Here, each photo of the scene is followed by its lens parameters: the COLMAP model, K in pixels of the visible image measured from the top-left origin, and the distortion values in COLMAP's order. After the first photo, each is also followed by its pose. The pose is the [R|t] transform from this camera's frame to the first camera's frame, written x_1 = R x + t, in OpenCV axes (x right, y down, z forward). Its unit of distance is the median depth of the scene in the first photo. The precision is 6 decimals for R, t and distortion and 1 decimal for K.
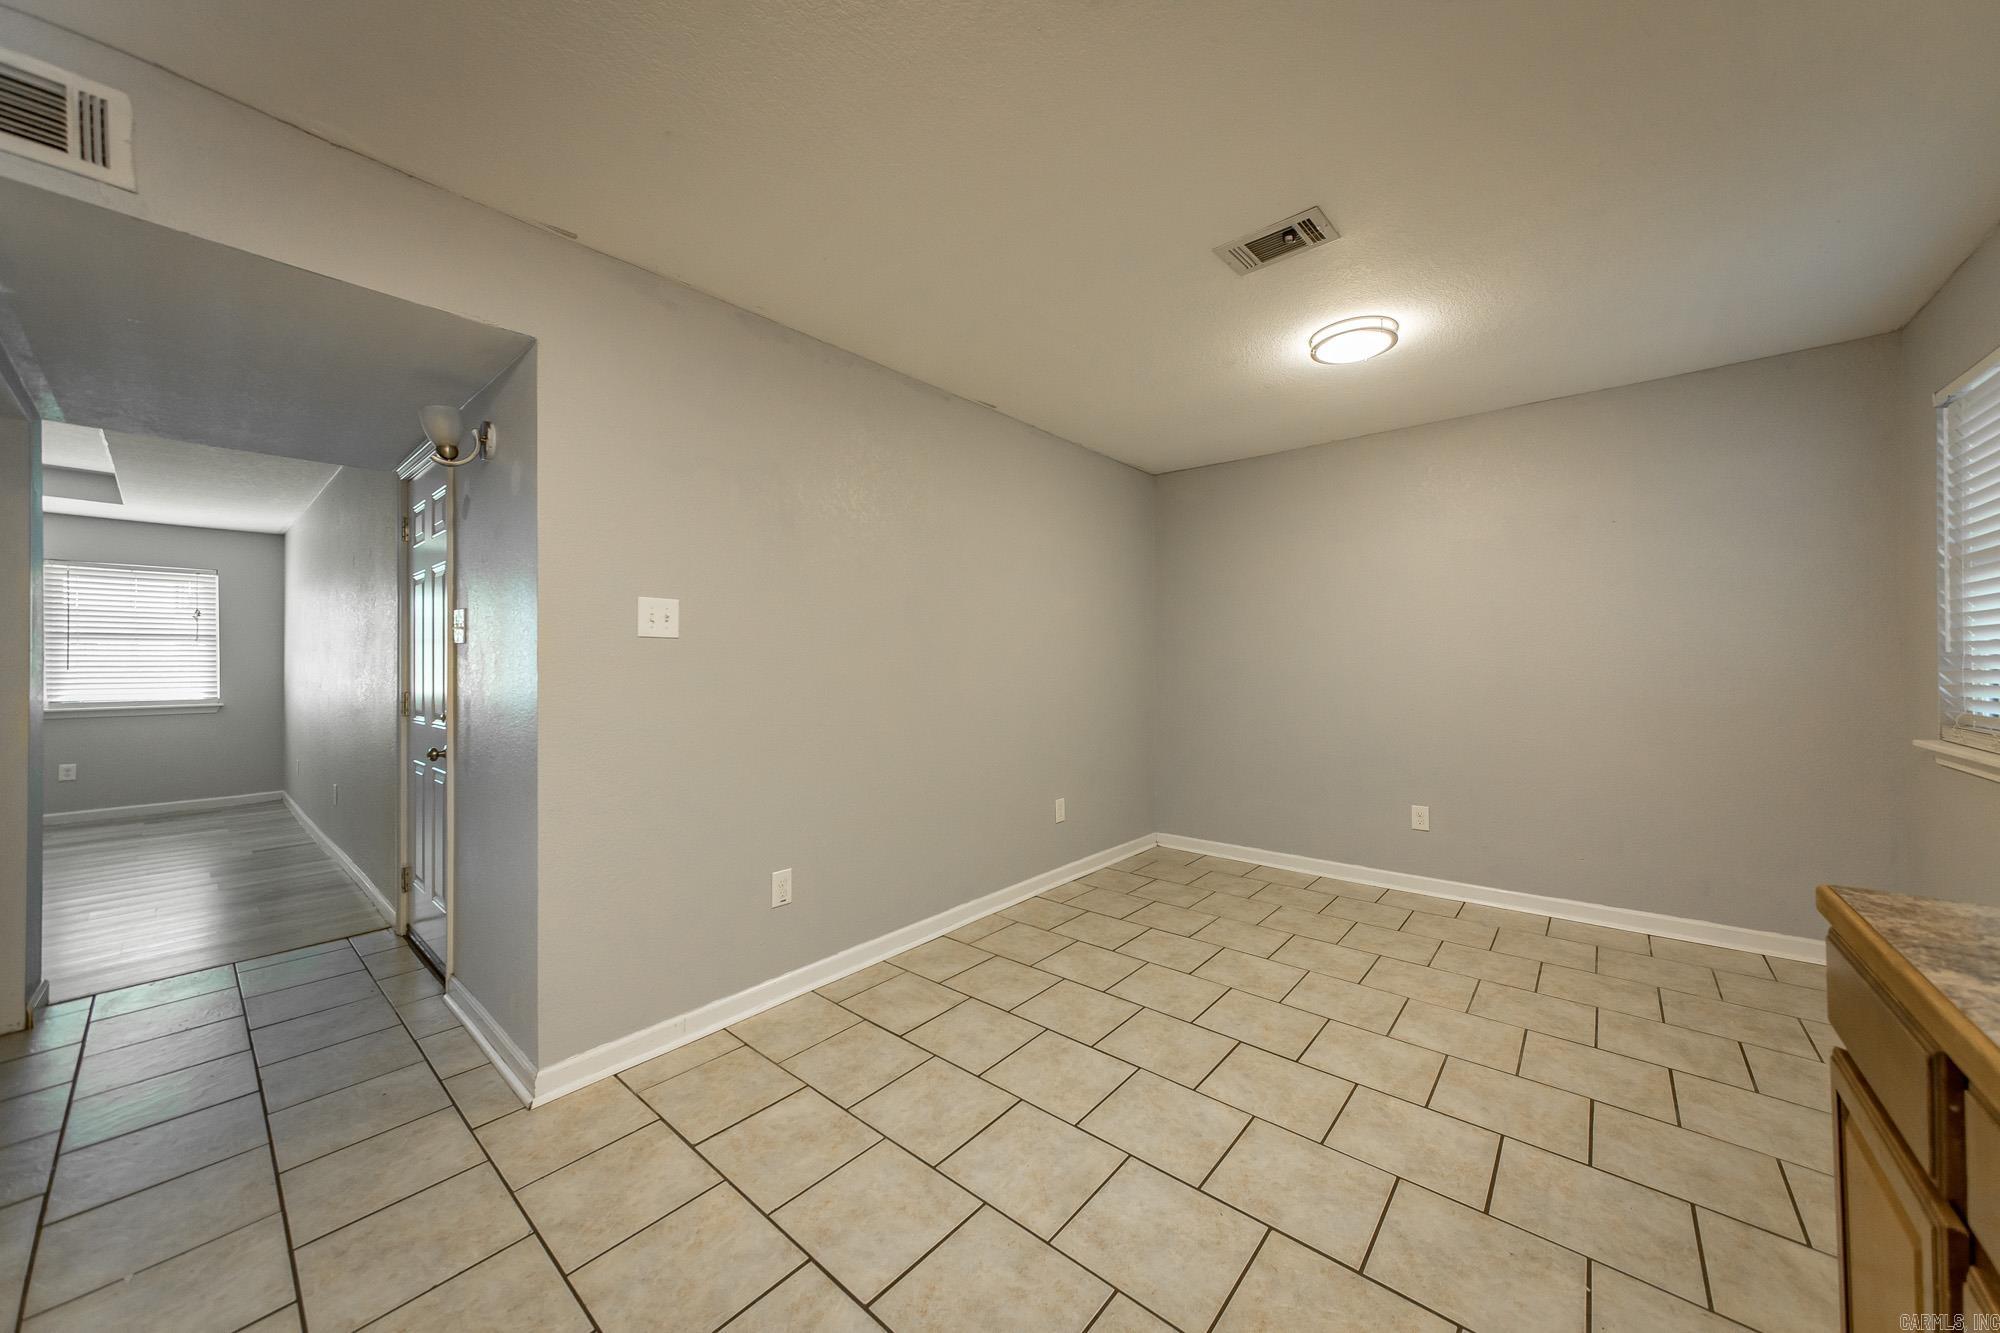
lens RADIAL K [[716.2, 0, 995.7], [0, 716.2, 663.8], [0, 0, 1]] dist [-0.000541, 0.000118]
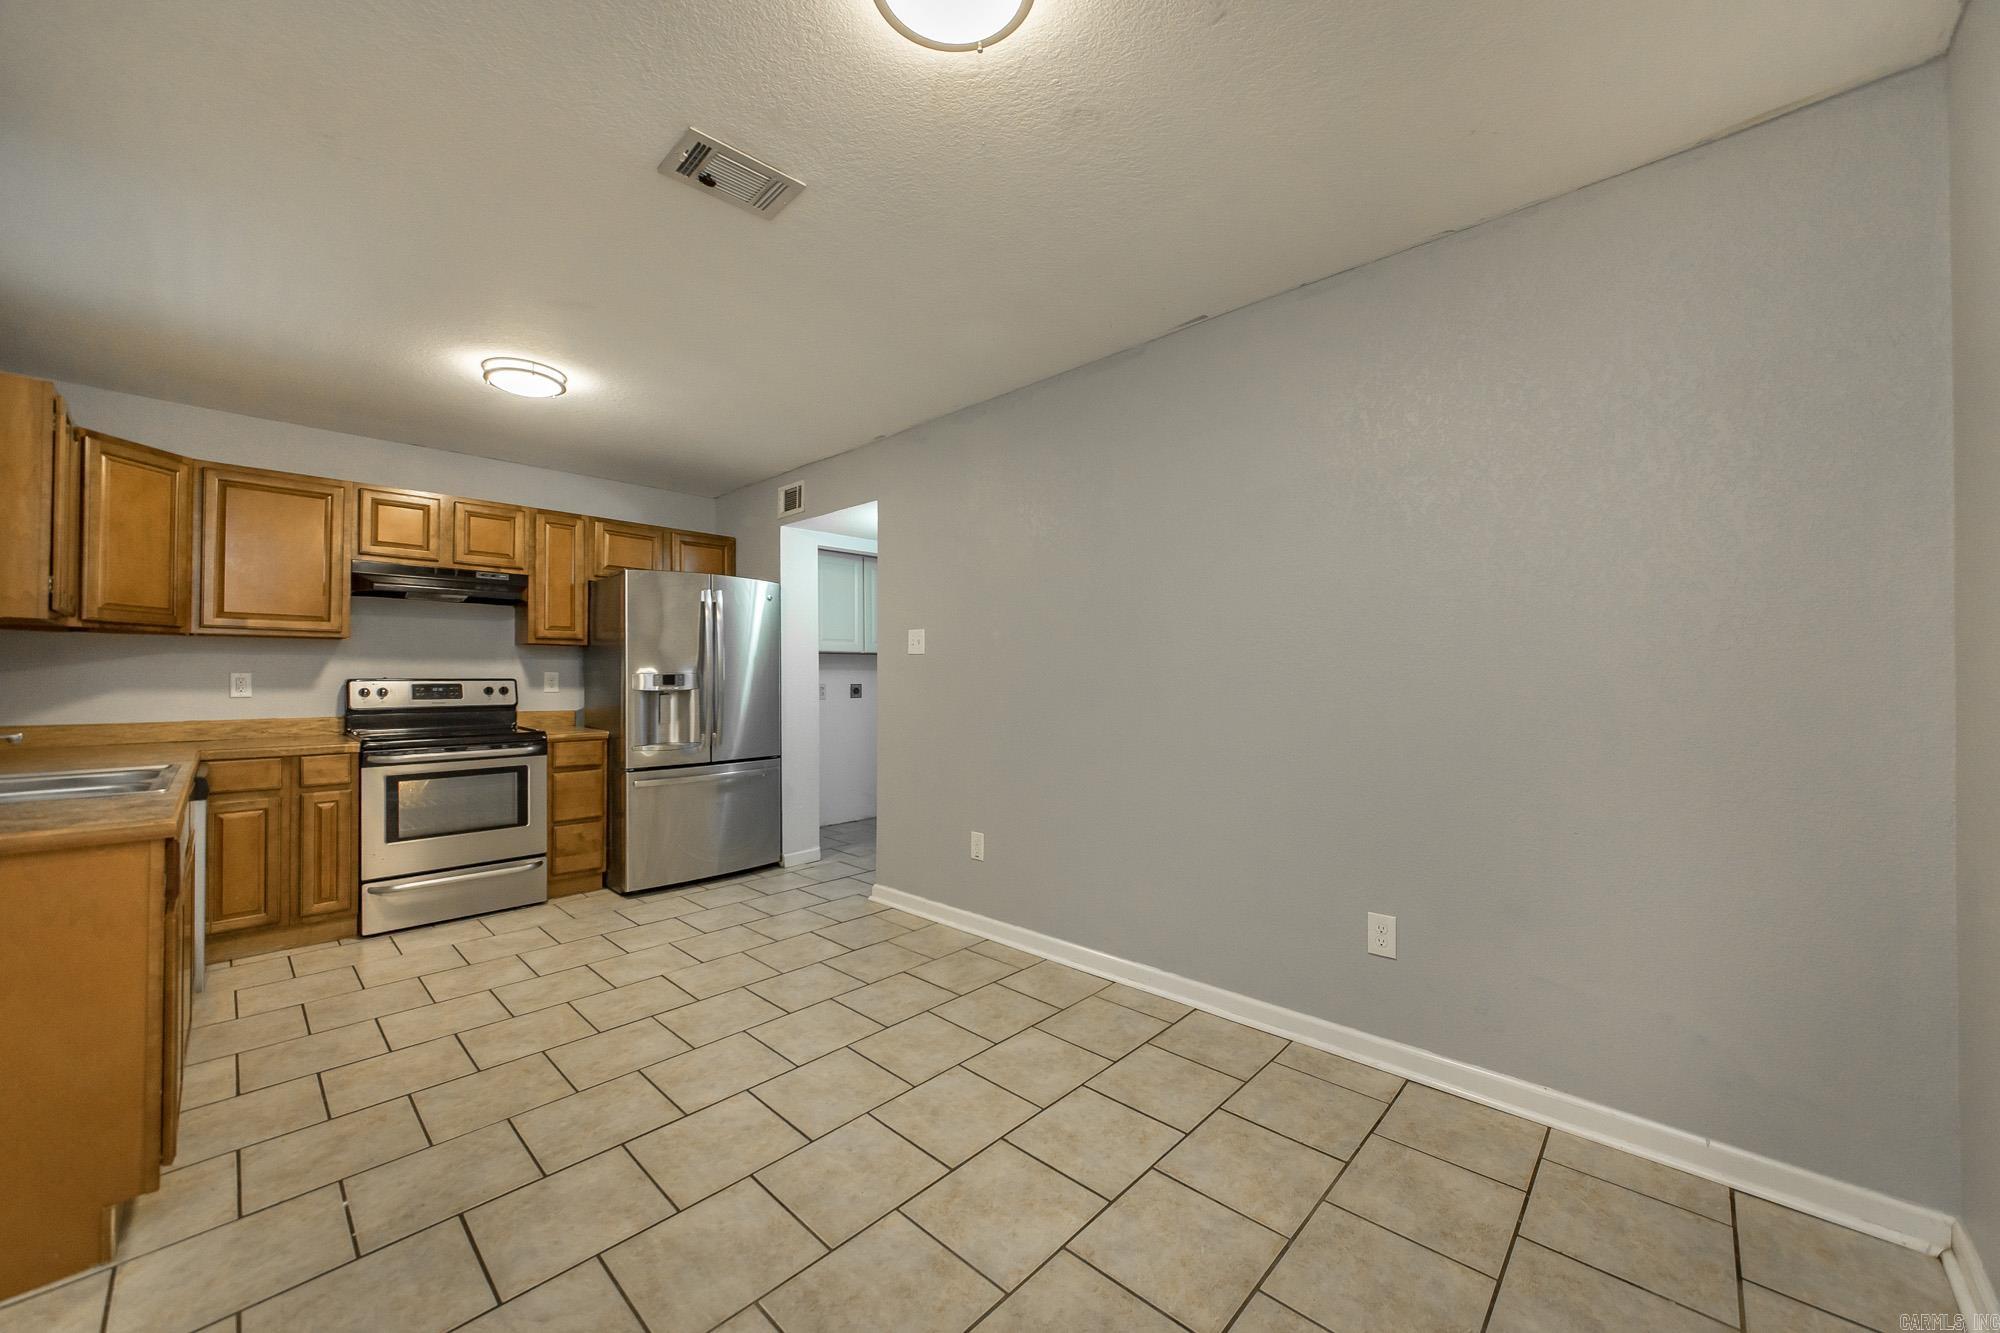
lens RADIAL K [[746.8, 0, 998.0], [0, 746.8, 670.1], [0, 0, 1]] dist [-0.012403, 0.000415]
pose [[-0.056298, -0.001302, -0.998413, 1.067230], [0.001667, 0.999998, -0.001398, 0.000704], [0.998413, -0.001743, -0.056296, 1.152883]]
